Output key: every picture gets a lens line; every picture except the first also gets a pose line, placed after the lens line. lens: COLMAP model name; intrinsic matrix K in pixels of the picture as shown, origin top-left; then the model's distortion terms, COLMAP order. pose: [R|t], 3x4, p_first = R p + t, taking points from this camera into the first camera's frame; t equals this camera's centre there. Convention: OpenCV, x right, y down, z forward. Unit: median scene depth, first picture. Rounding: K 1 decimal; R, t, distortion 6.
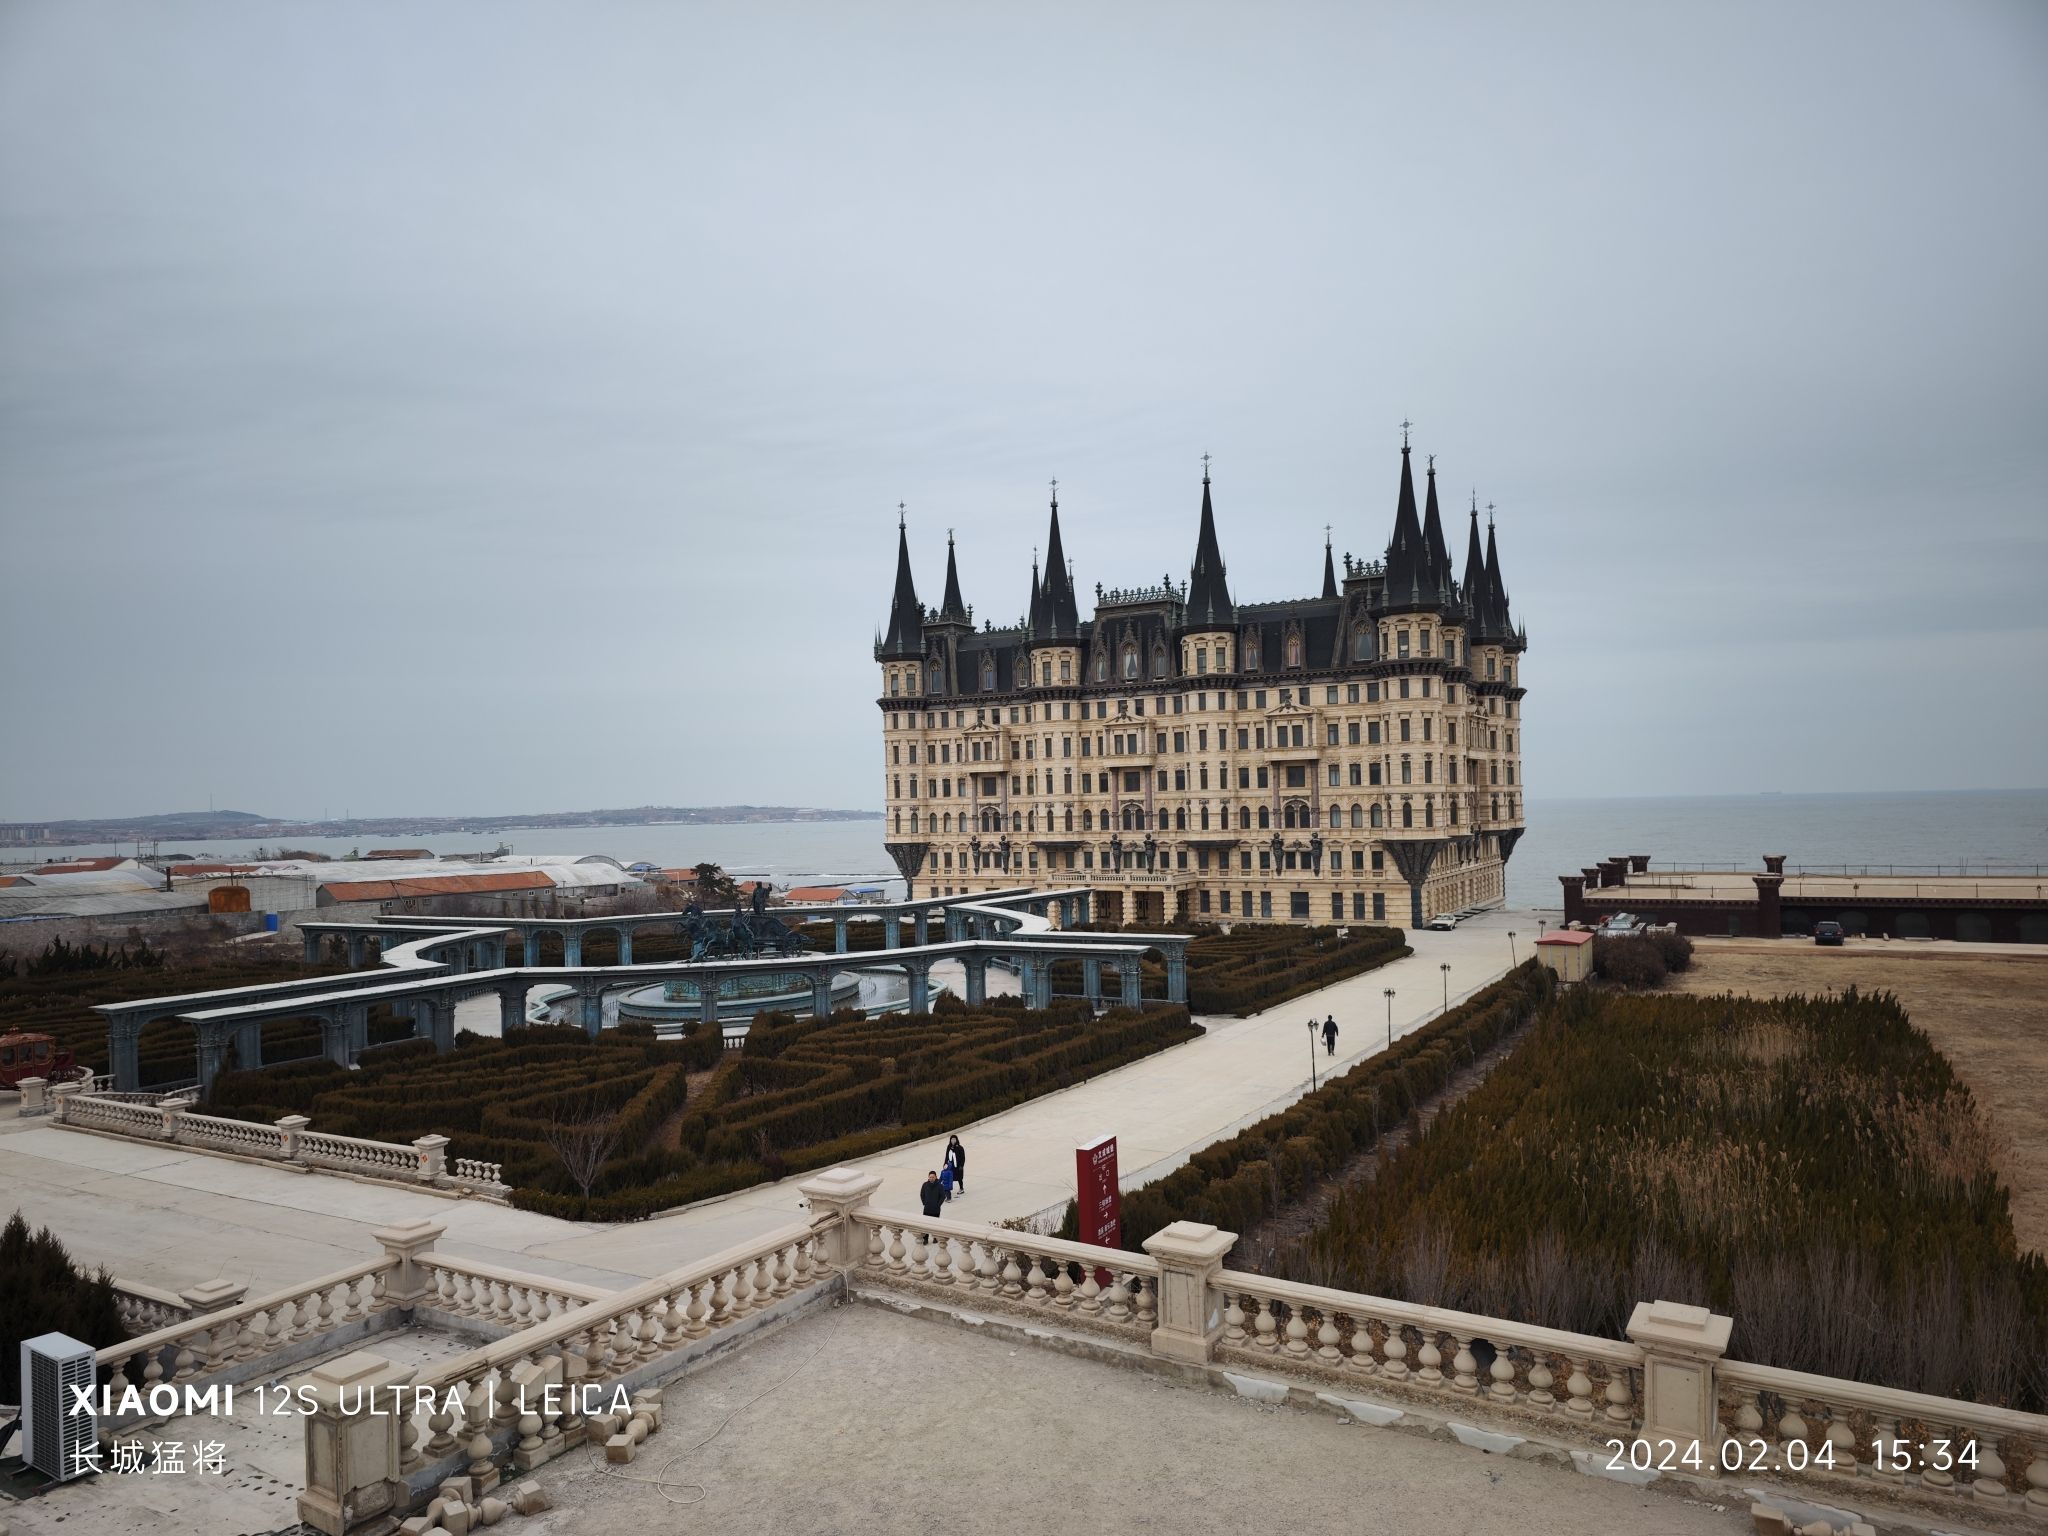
lens RADIAL K [[1362.0, 0, 1023.7], [0, 1362.0, 768.7], [0, 0, 1]] dist [0.001526, -0.000942]
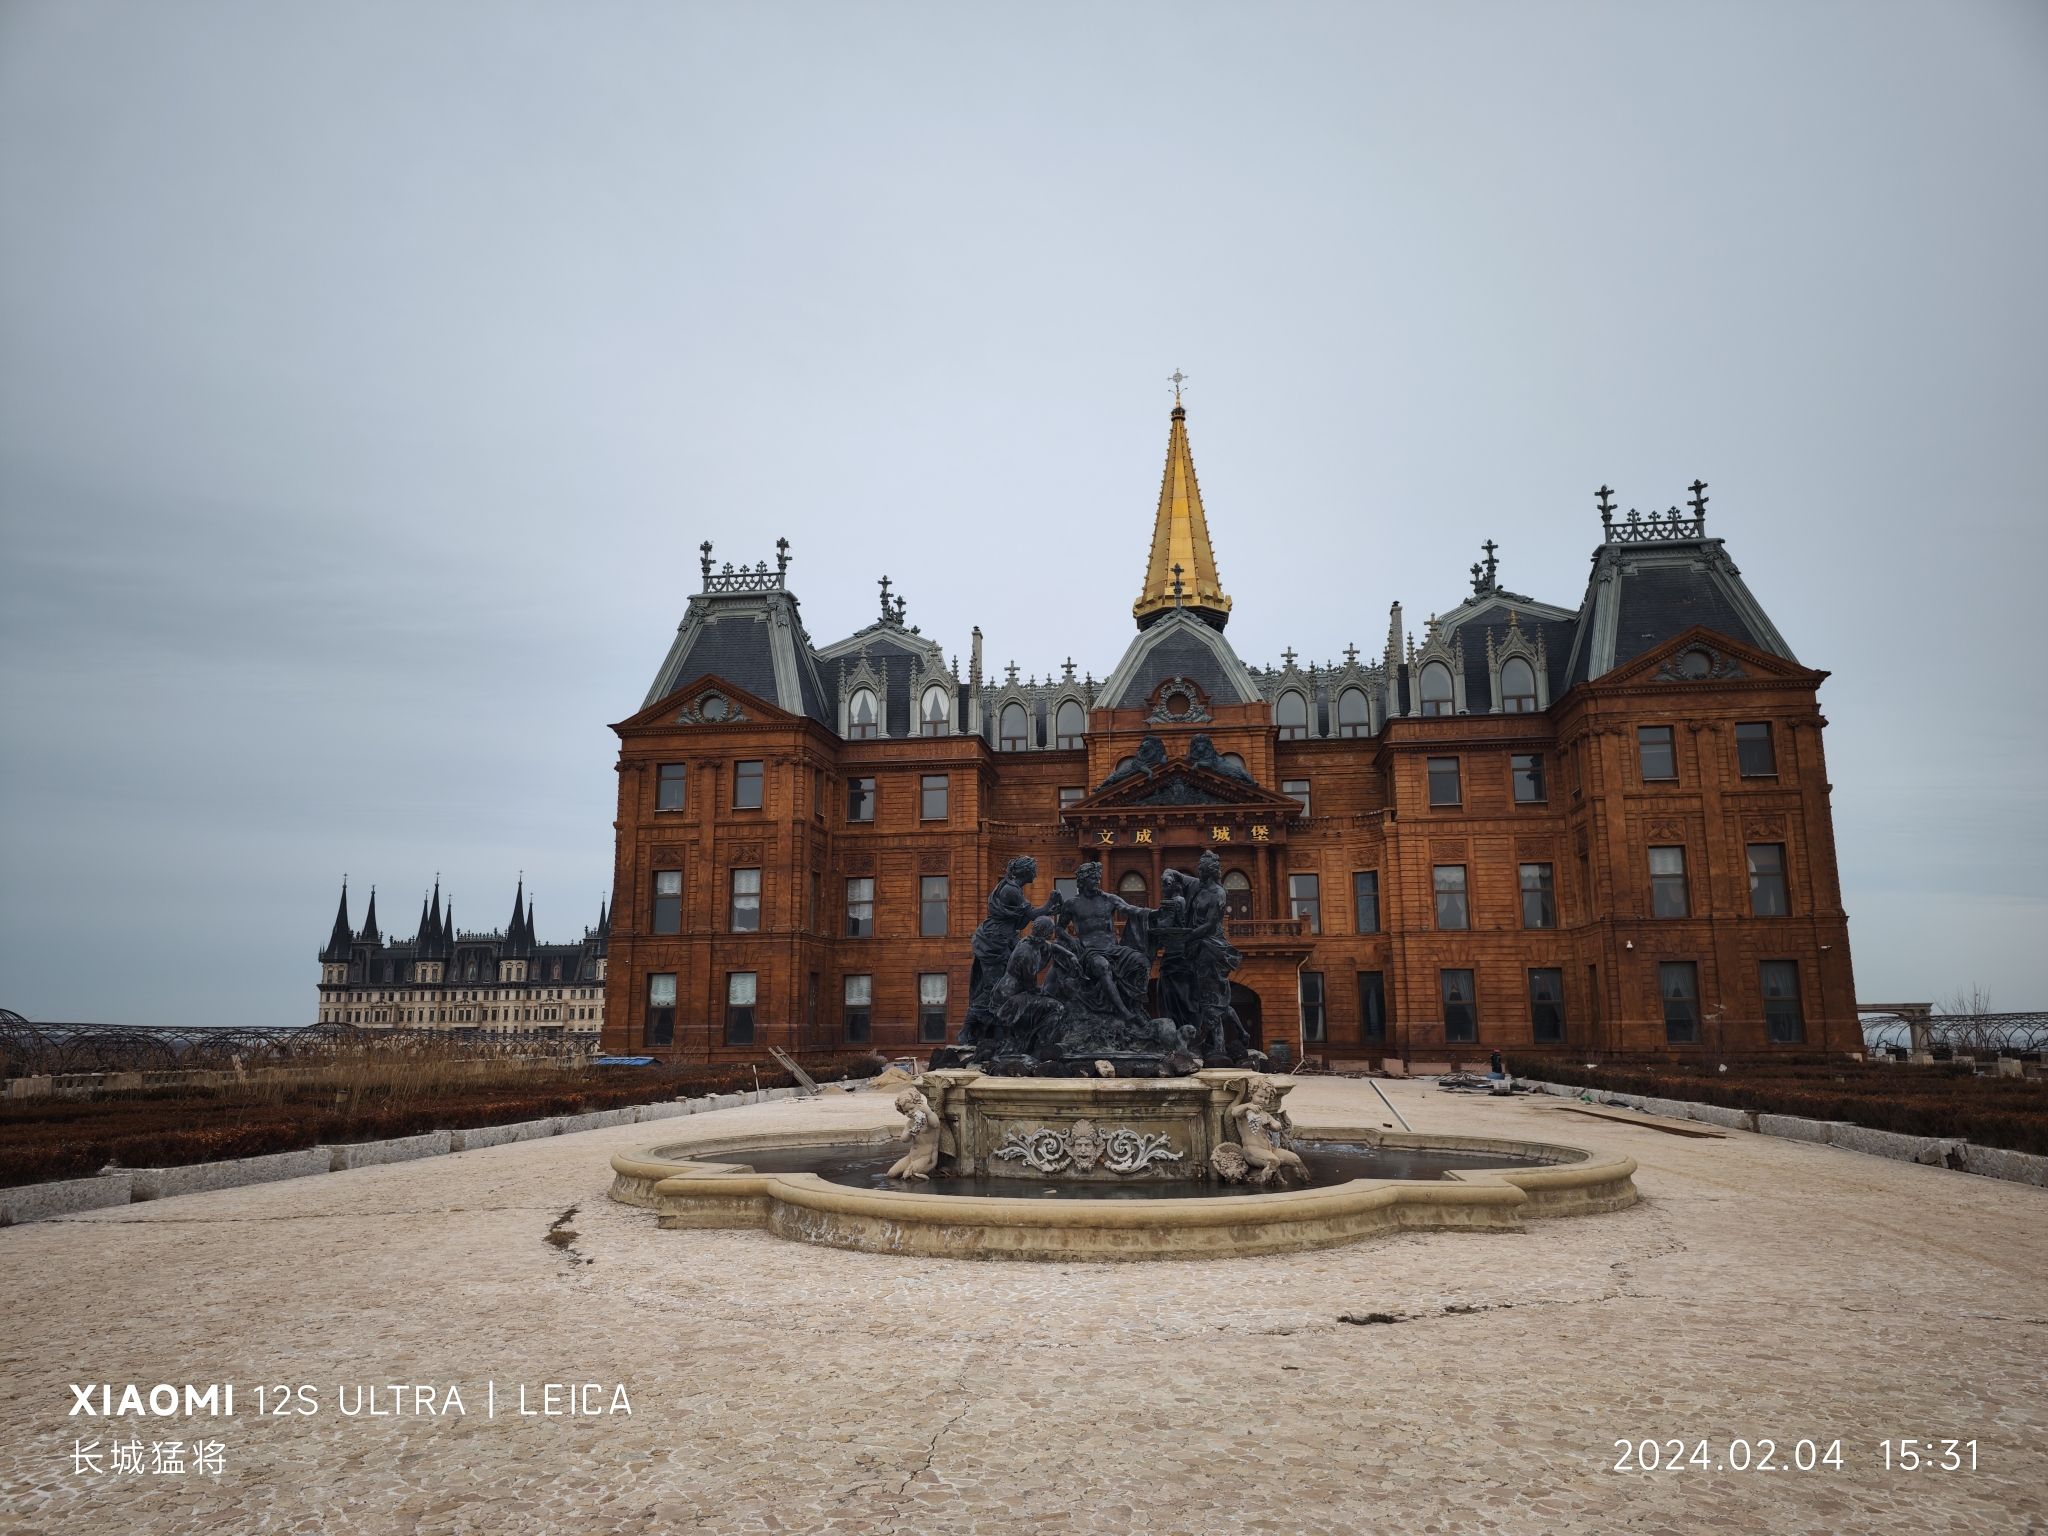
lens RADIAL K [[1362.0, 0, 1025.5], [0, 1362.0, 763.9], [0, 0, 1]] dist [0.001526, -0.000942]
pose [[0.913350, 0.091494, 0.396763, 0.002747], [-0.022153, 0.984150, -0.175949, -0.045779], [-0.406572, 0.151913, 0.900900, -1.075960]]
